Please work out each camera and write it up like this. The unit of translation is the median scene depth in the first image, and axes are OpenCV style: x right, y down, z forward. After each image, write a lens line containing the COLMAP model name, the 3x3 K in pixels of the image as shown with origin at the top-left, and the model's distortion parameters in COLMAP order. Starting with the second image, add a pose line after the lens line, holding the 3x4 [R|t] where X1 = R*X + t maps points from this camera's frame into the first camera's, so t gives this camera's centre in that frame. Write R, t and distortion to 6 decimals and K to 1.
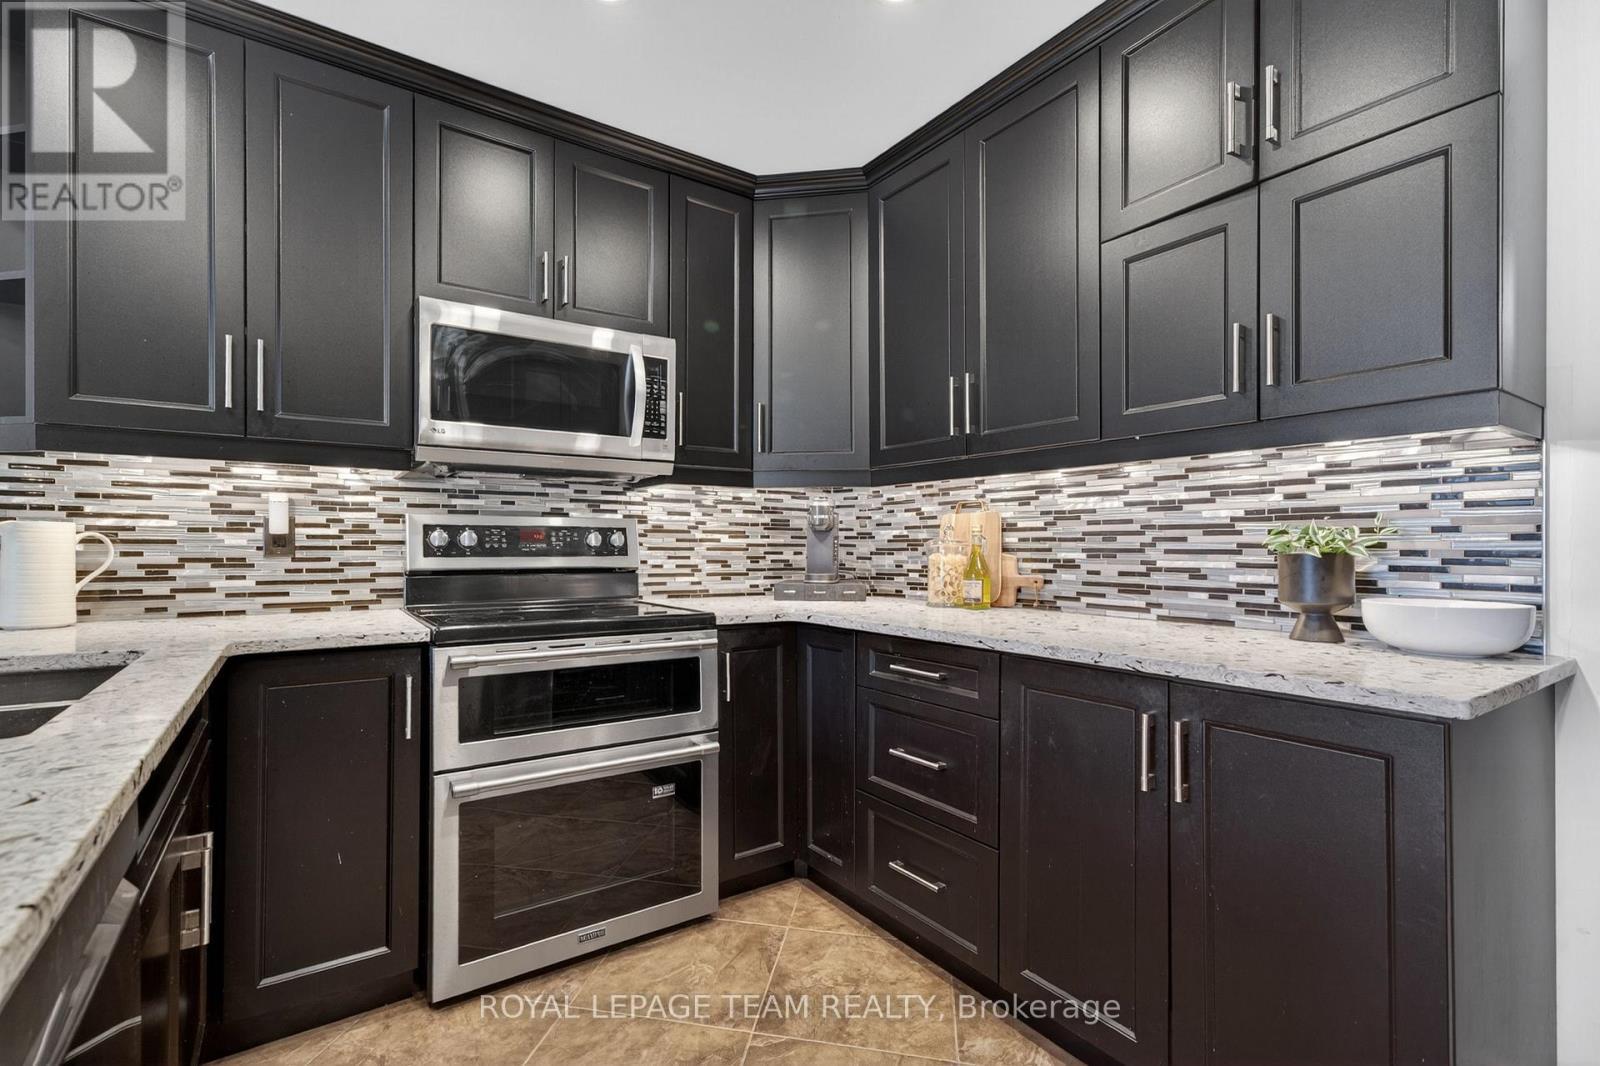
lens RADIAL K [[721.9, 0, 785.2], [0, 721.9, 545.0], [0, 0, 1]] dist [0.000189, 0.003754]
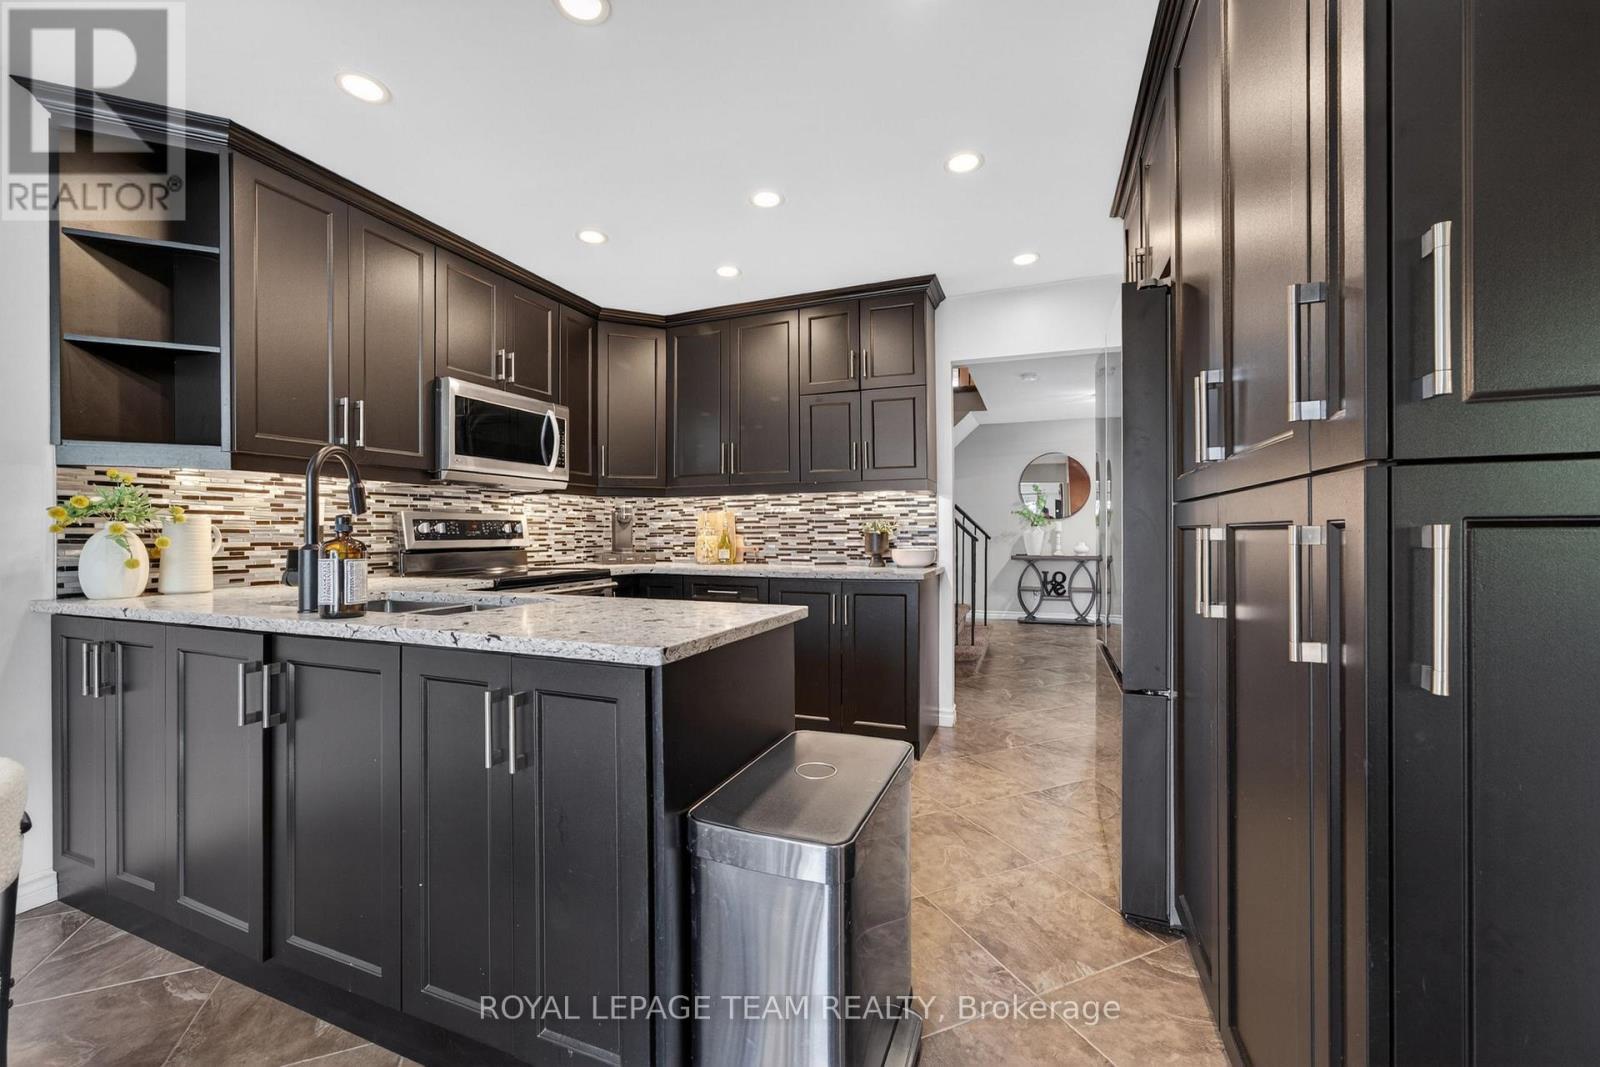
lens RADIAL K [[649.0, 0, 794.6], [0, 649.0, 532.8], [0, 0, 1]] dist [-0.011835, 0.000331]
pose [[0.822923, -0.007944, 0.568098, -0.652598], [0.006751, 0.999968, 0.004203, 0.000391], [-0.568113, 0.000377, 0.822951, -0.585846]]
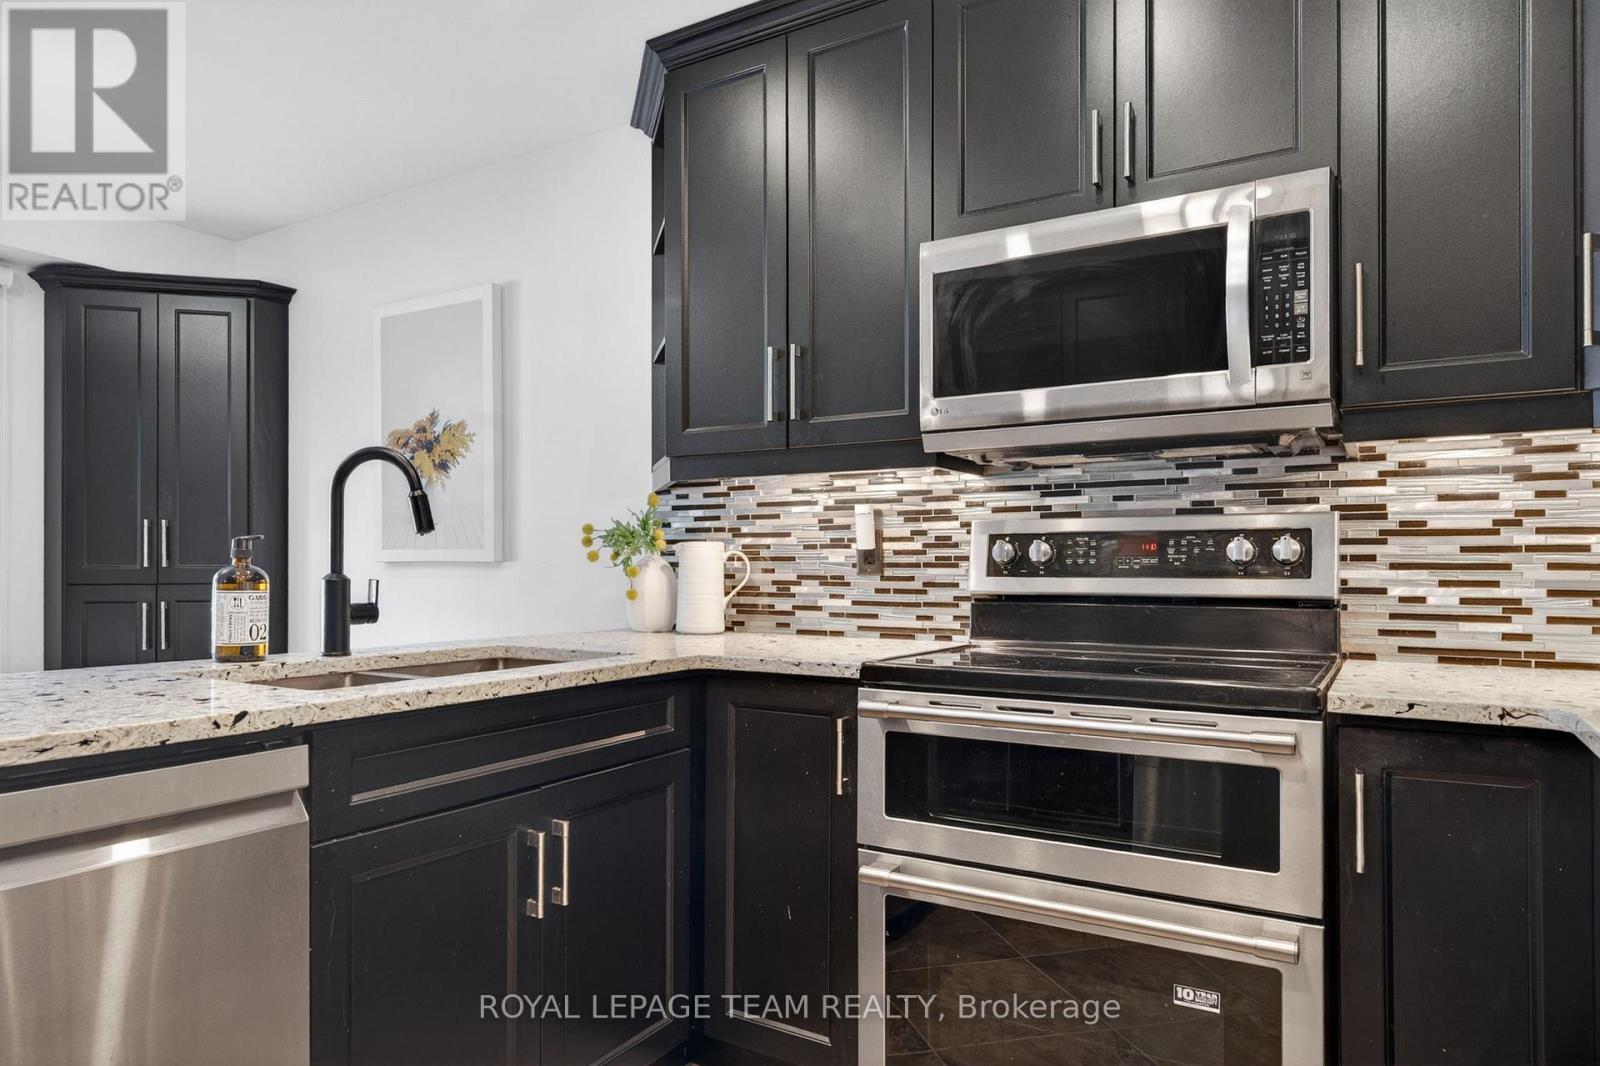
lens RADIAL K [[989.4, 0, 748.5], [0, 989.4, 557.8], [0, 0, 1]] dist [-0.022850, -0.003124]
pose [[0.398134, -0.012615, -0.917240, 0.380513], [-0.001086, 0.999898, -0.014224, 0.013033], [0.917326, 0.006659, 0.398080, 0.373407]]
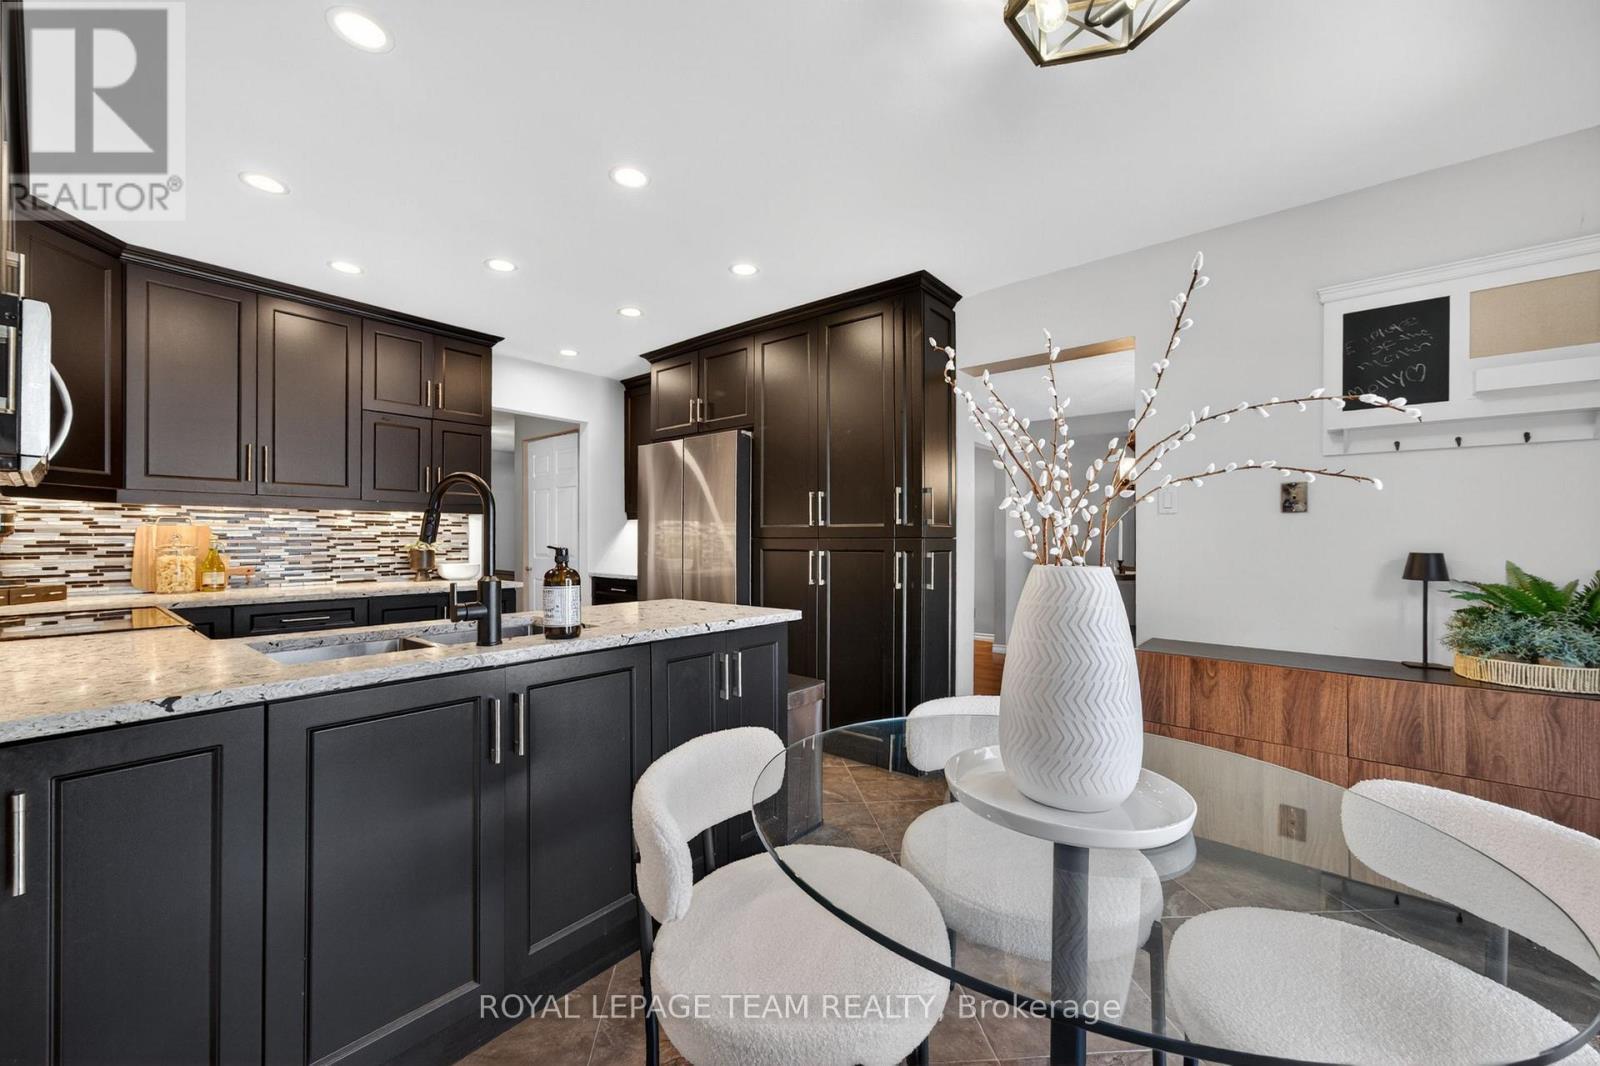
lens RADIAL K [[621.1, 0, 777.9], [0, 621.1, 535.6], [0, 0, 1]] dist [-0.001217, 0.000331]
pose [[-0.255089, -0.000956, 0.966917, -1.507975], [-0.004916, 0.999988, -0.000309, -0.038383], [-0.966905, -0.004832, -0.255091, 0.234259]]
